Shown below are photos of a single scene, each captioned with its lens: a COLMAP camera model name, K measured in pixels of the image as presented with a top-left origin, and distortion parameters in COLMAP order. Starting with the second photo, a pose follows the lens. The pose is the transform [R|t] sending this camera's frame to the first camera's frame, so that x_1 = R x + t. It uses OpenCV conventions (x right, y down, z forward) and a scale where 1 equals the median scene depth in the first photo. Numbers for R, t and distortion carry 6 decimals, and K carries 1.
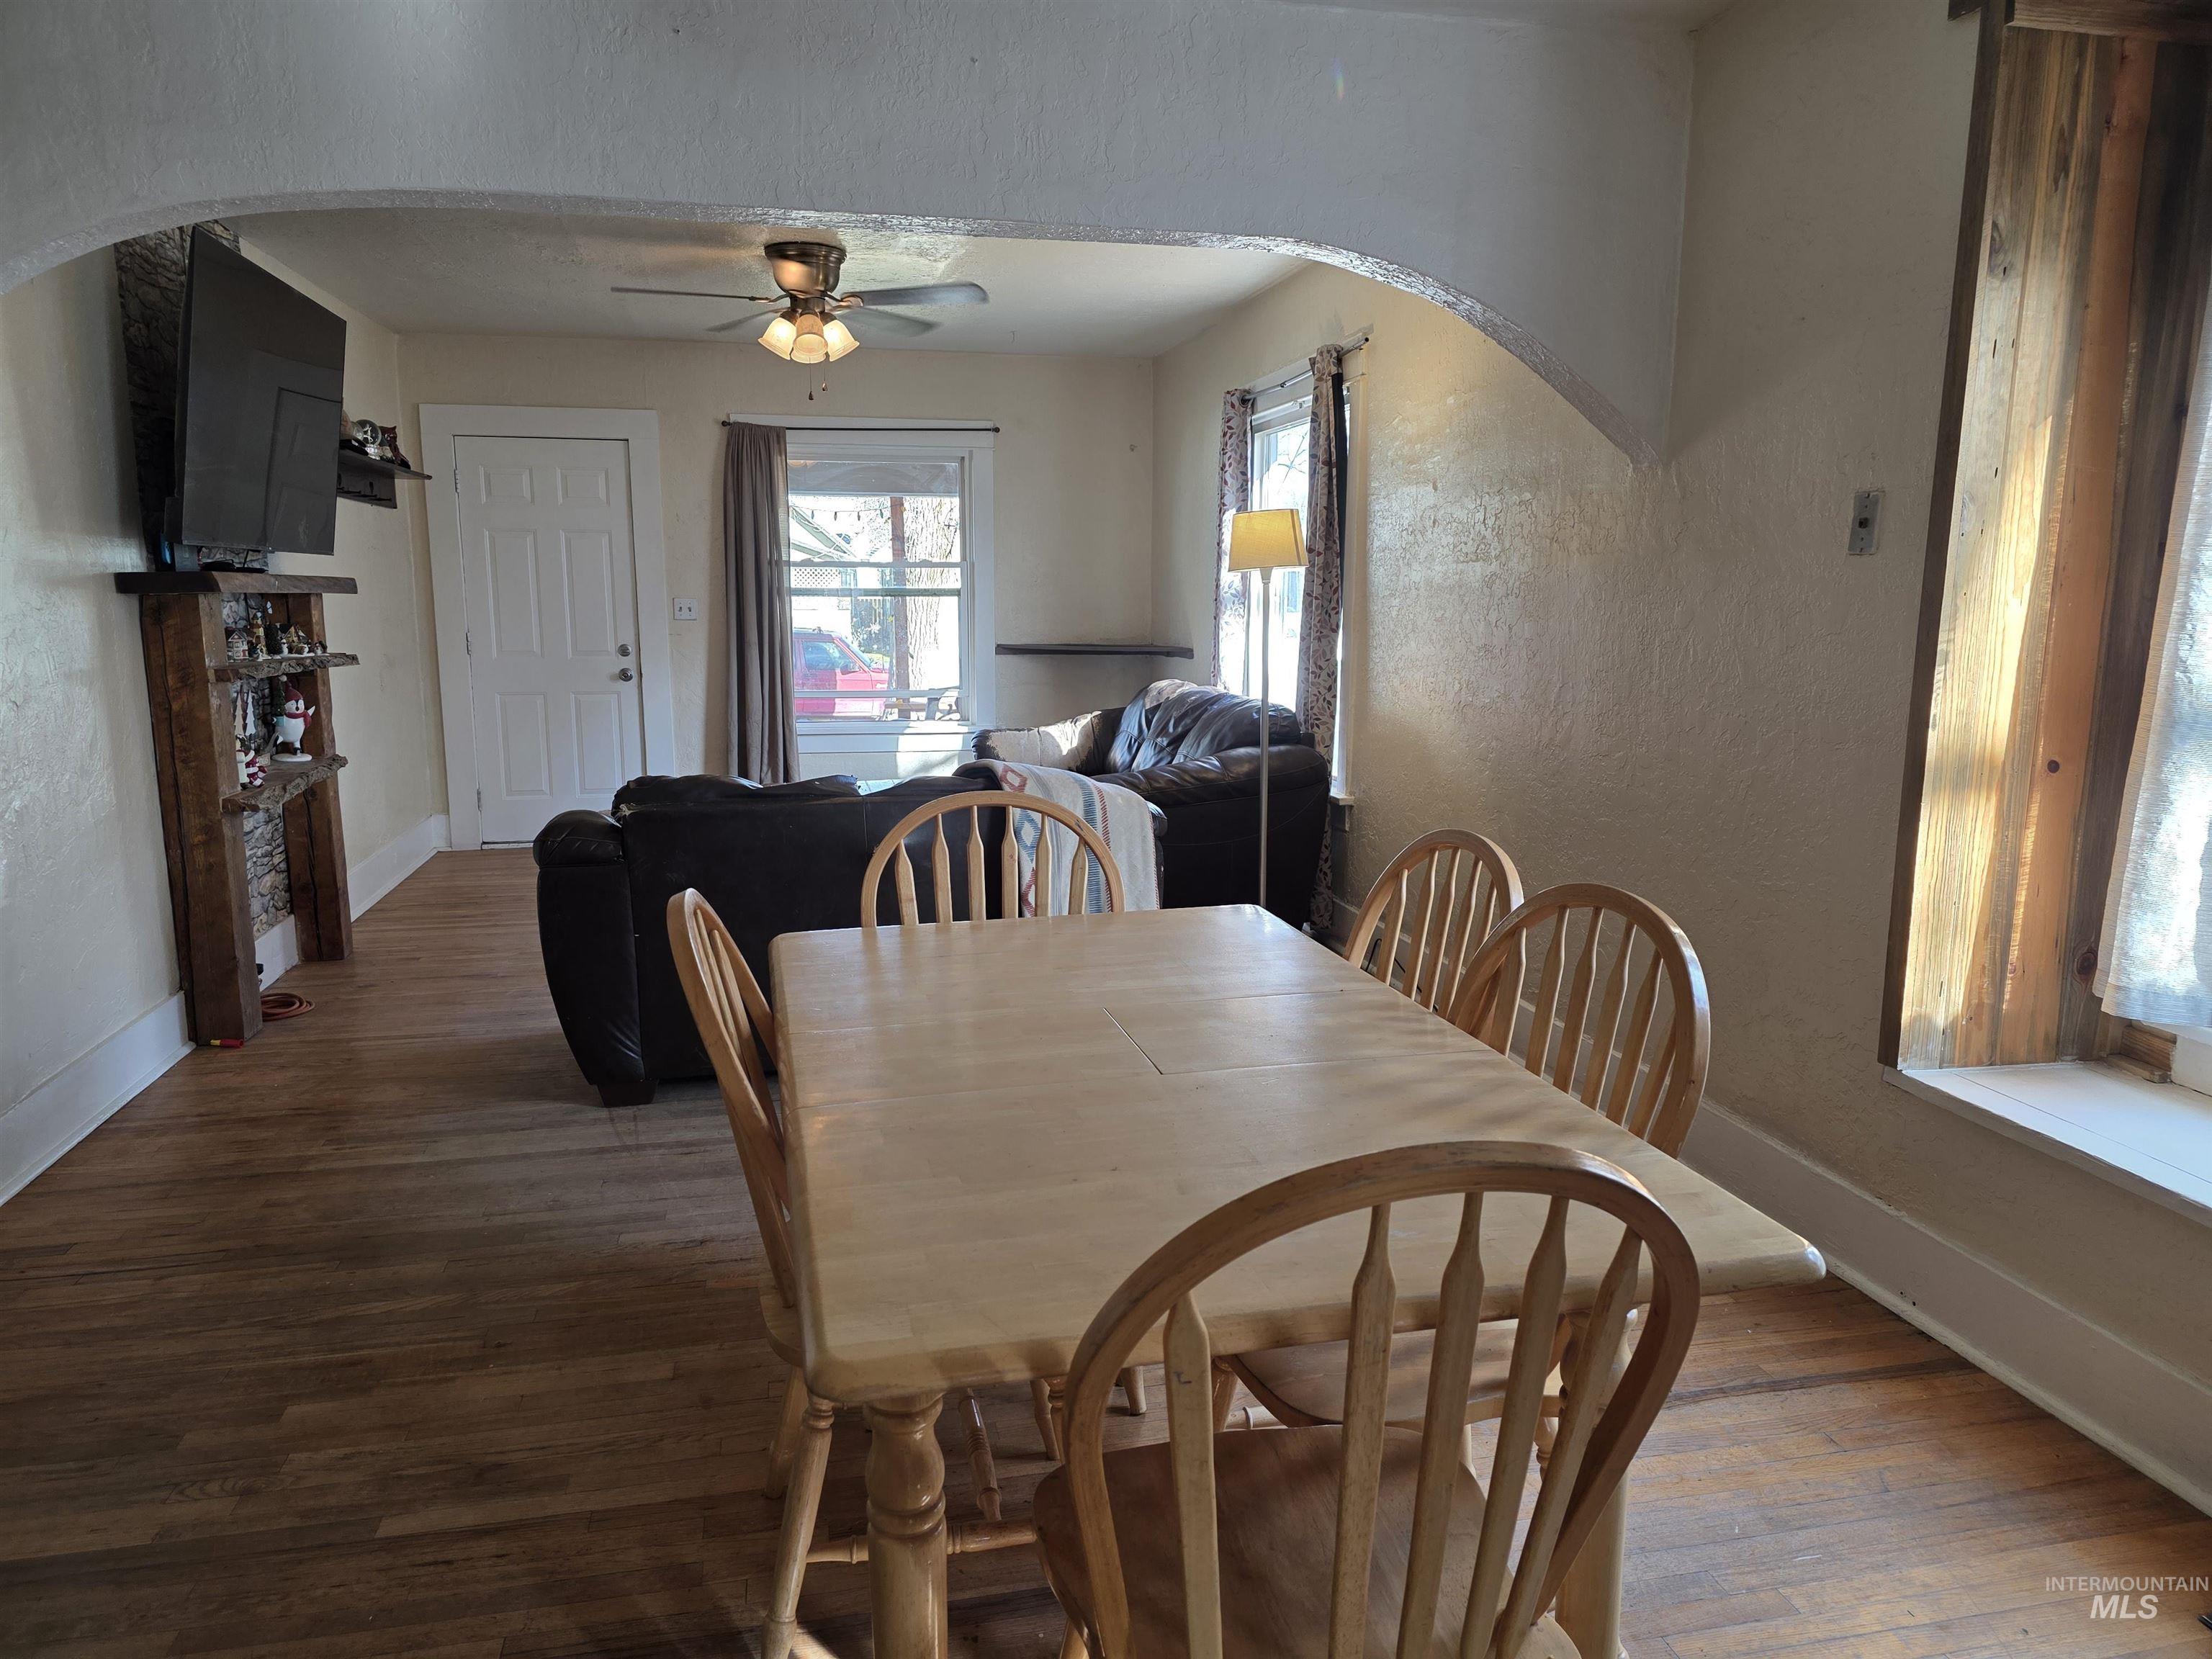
lens RADIAL K [[1480.2, 0, 1092.2], [0, 1480.2, 866.0], [0, 0, 1]] dist [0.058623, -0.055590]
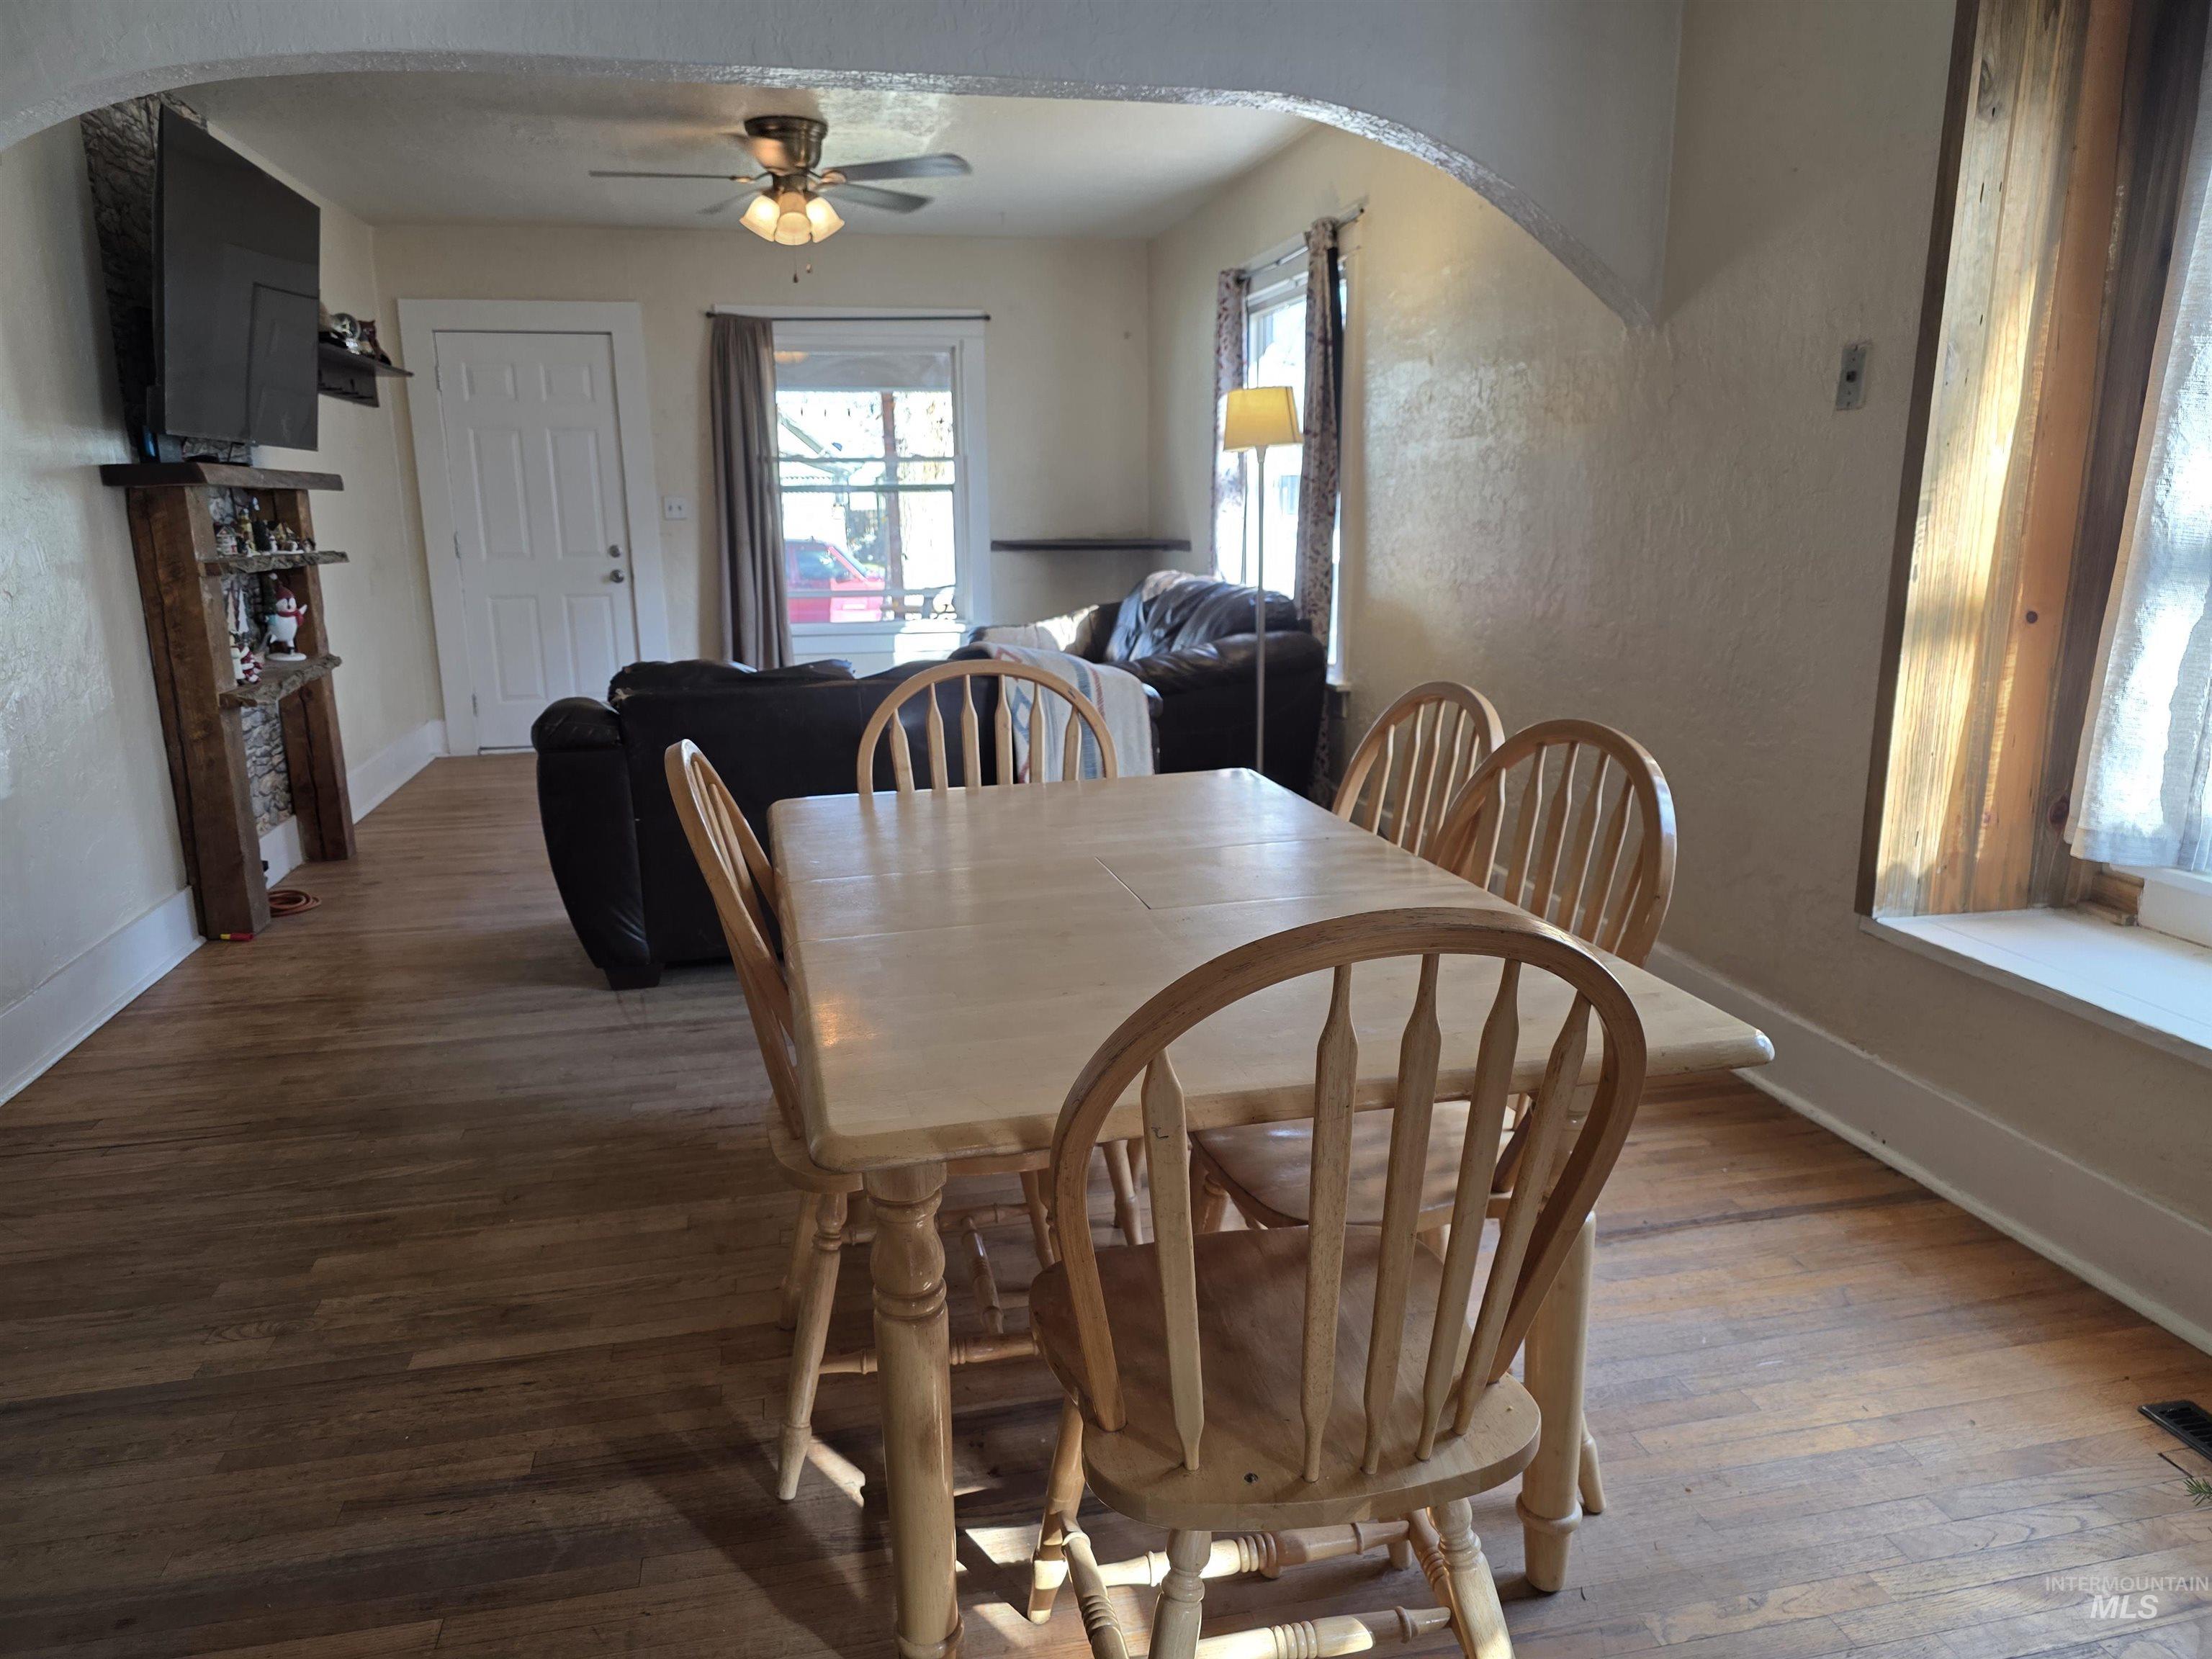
lens RADIAL K [[1480.2, 0, 1102.2], [0, 1480.2, 874.5], [0, 0, 1]] dist [0.058623, -0.055590]
pose [[0.999885, -0.014528, 0.004242, 0.003609], [0.014223, 0.997797, 0.064793, 0.018842], [-0.005174, -0.064725, 0.997890, -0.011013]]
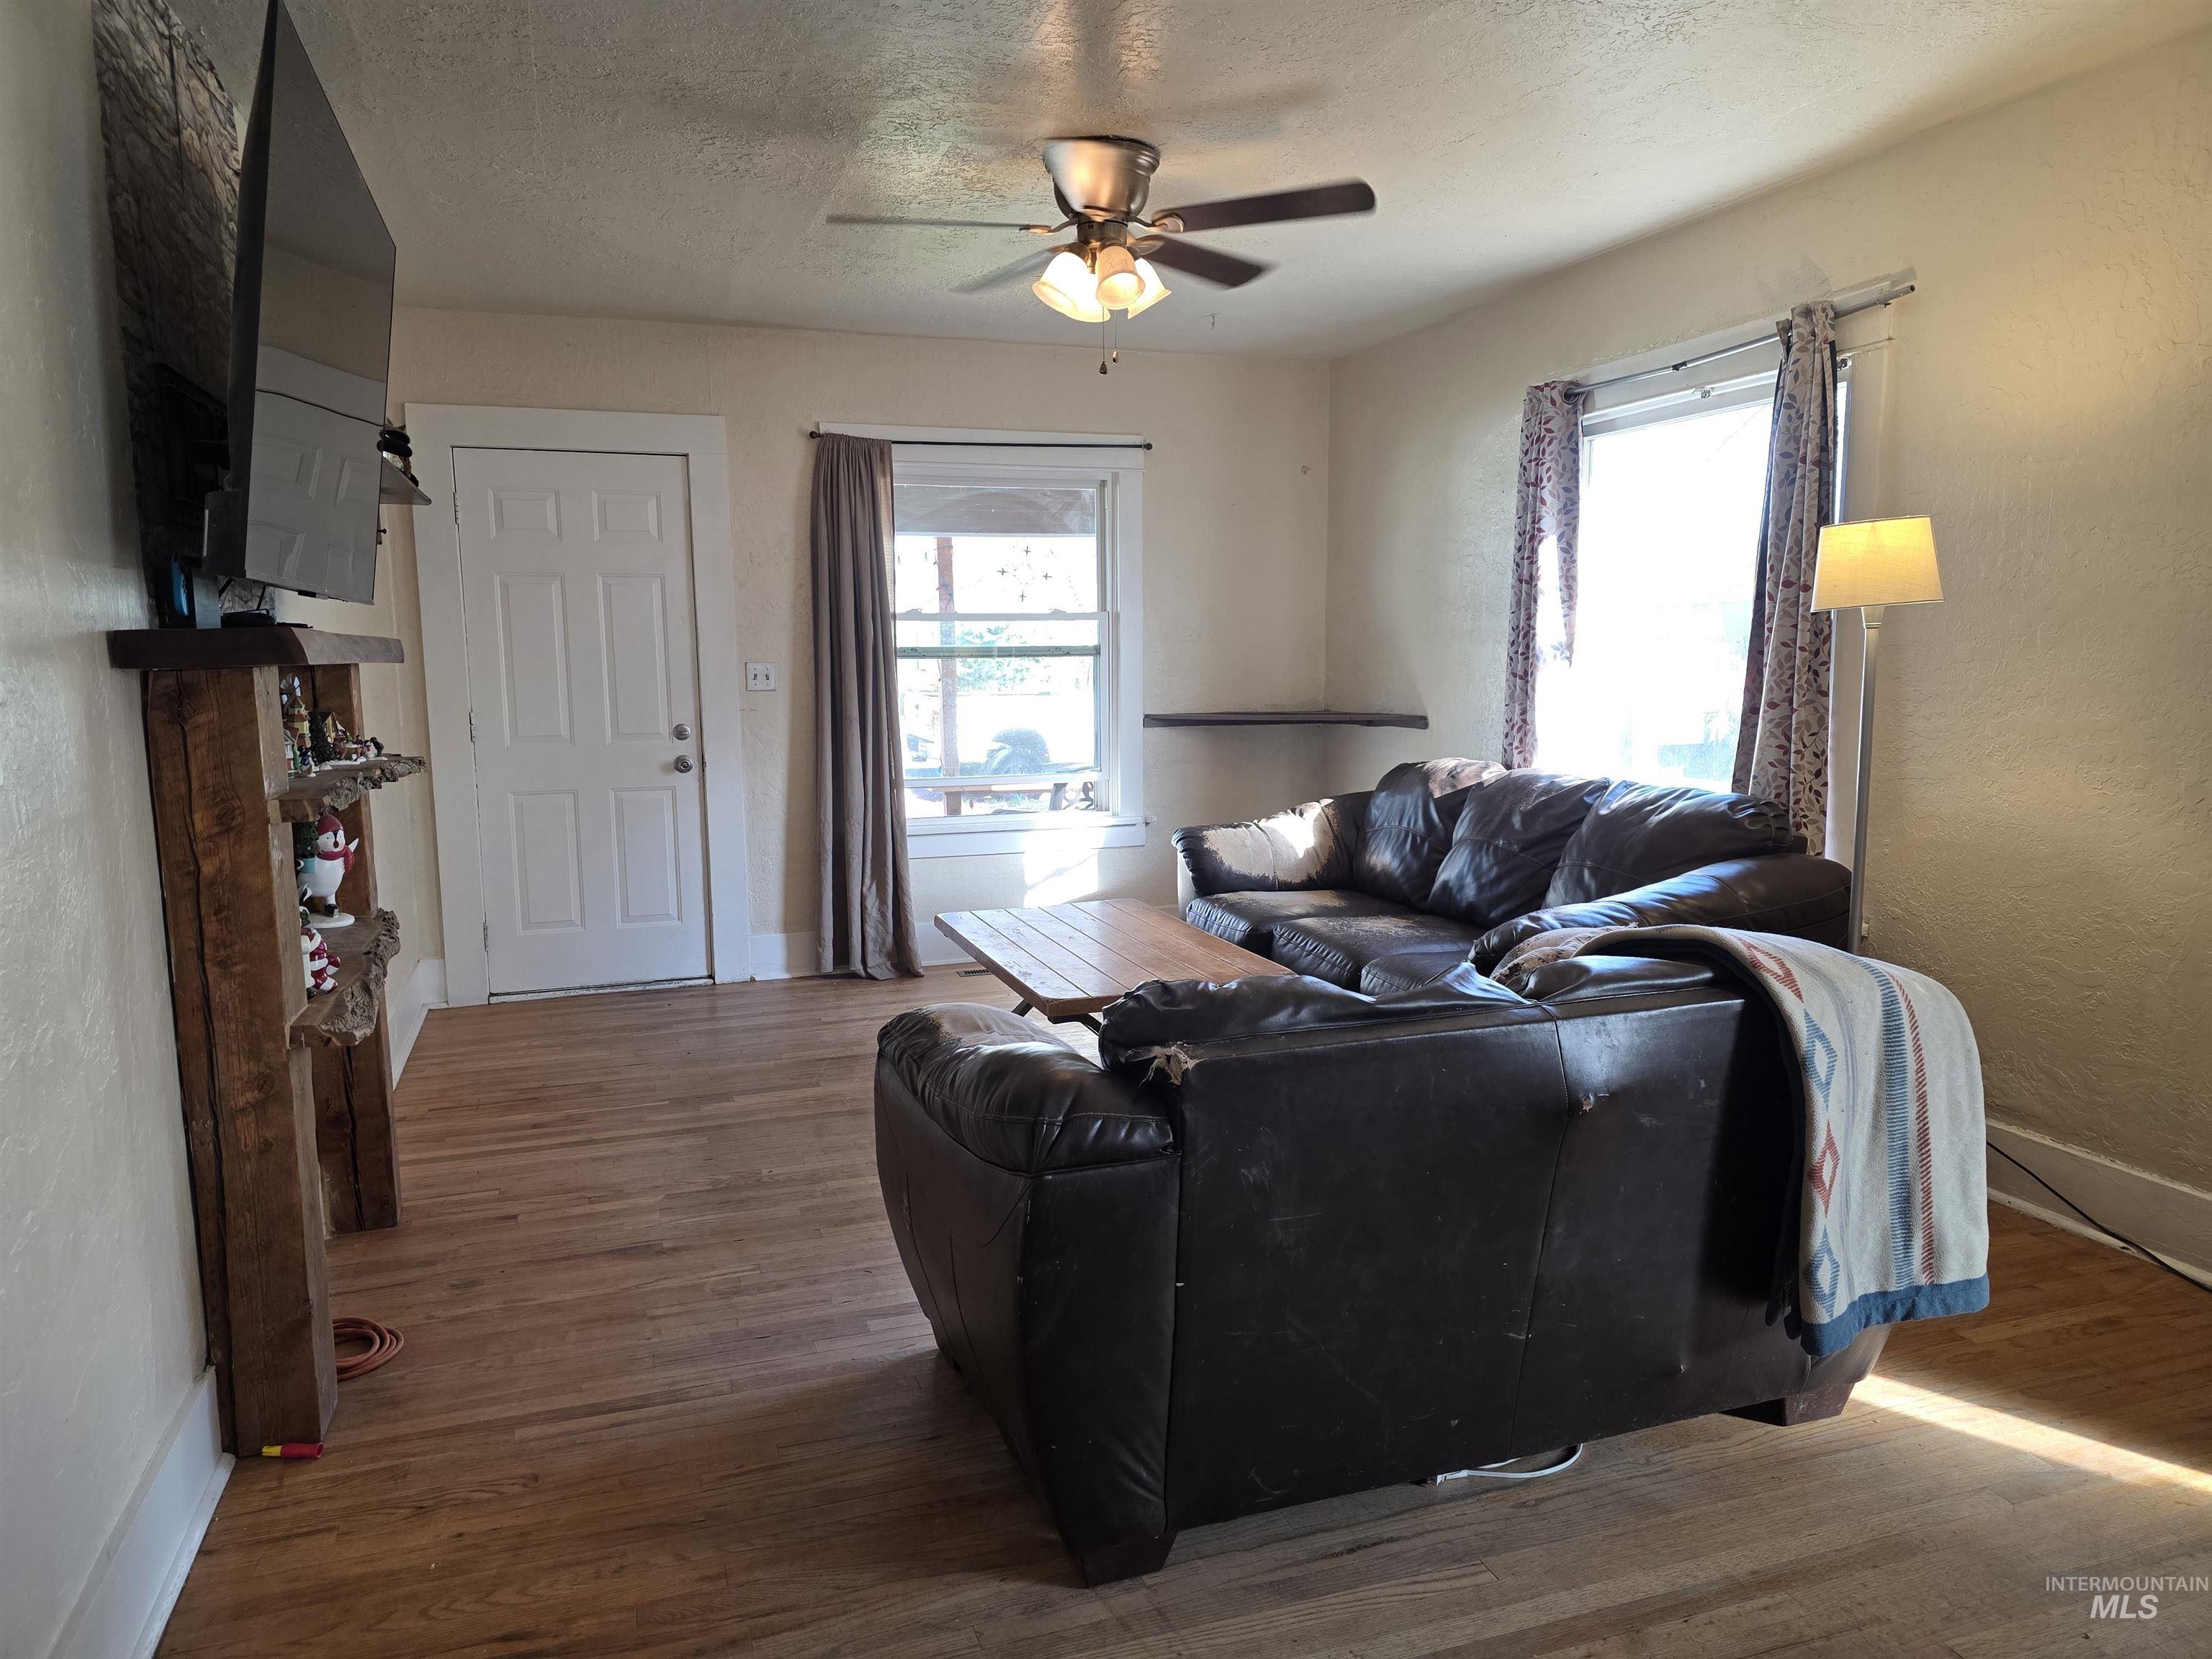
lens RADIAL K [[1480.2, 0, 1099.9], [0, 1480.2, 875.4], [0, 0, 1]] dist [0.058623, -0.055590]
pose [[0.992737, -0.027958, 0.117010, -0.340633], [0.031587, 0.999072, -0.029276, -0.075419], [-0.116083, 0.032760, 0.992699, 0.400167]]
